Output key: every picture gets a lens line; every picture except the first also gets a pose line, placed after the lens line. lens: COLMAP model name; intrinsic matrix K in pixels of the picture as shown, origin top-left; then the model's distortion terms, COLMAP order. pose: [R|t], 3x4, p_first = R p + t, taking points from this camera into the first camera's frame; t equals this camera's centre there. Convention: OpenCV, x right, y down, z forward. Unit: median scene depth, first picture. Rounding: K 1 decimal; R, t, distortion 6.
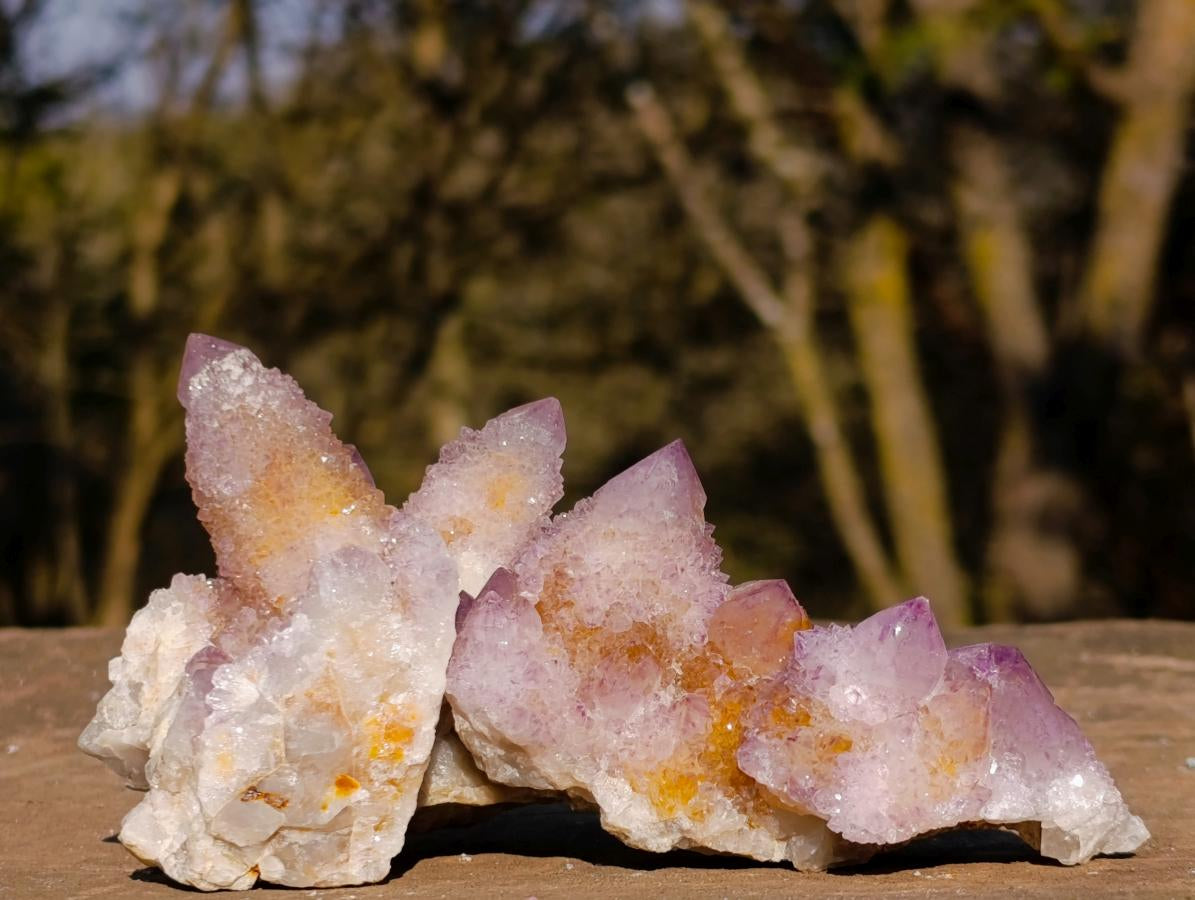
lens RADIAL K [[3633.6, 0, 587.9], [0, 3633.6, 447.2], [0, 0, 1]] dist [0.378997, 0.000000]
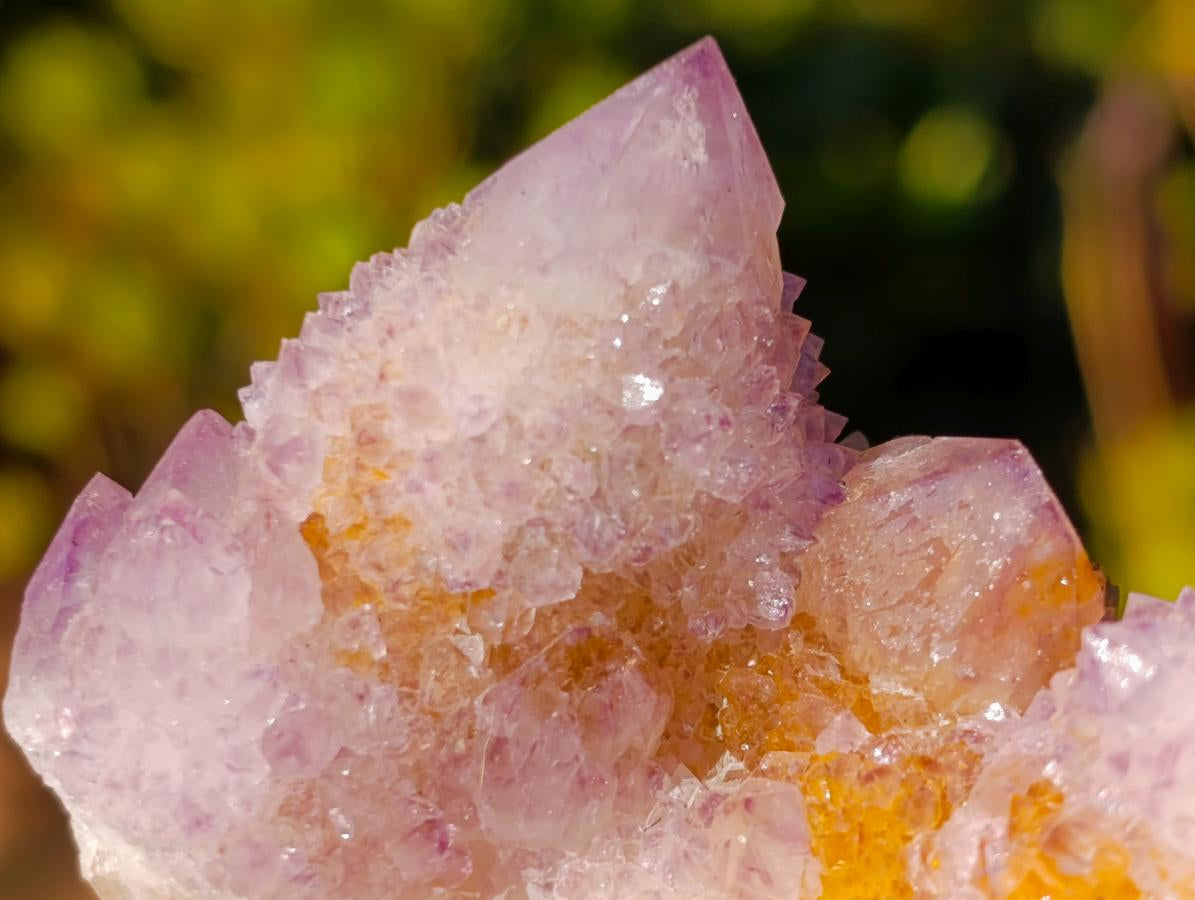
lens RADIAL K [[3633.6, 0, 602.0], [0, 3633.6, 447.6], [0, 0, 1]] dist [0.378997, 0.000000]
pose [[0.999358, -0.017341, 0.031341, 0.003507], [0.013631, 0.993278, 0.114949, -0.003566], [-0.033124, -0.114448, 0.992877, 0.660683]]
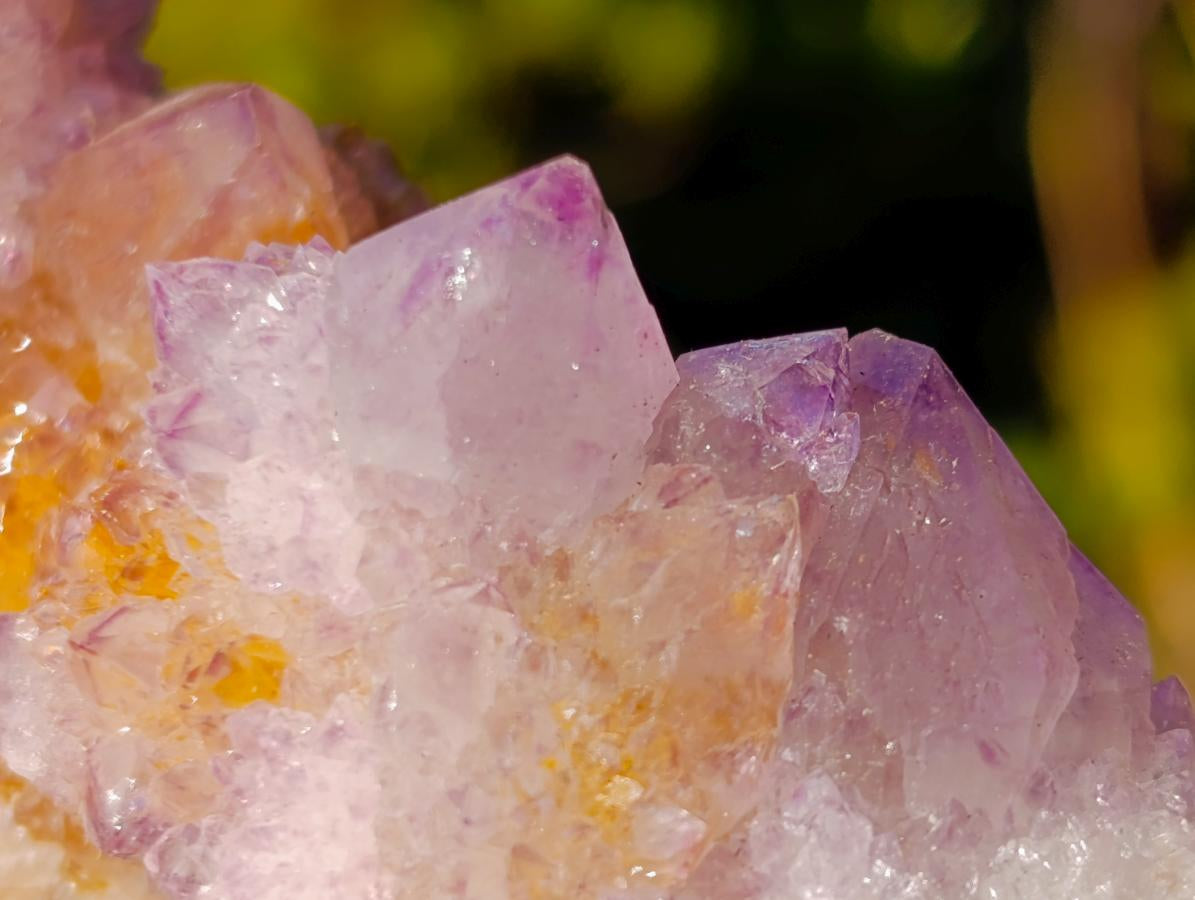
lens RADIAL K [[3633.6, 0, 598.0], [0, 3633.6, 454.6], [0, 0, 1]] dist [0.378997, 0.000000]
pose [[0.982362, 0.054803, -0.178775, 0.139677], [-0.031170, 0.990704, 0.132419, 0.025792], [0.184370, -0.124511, 0.974938, 0.706676]]
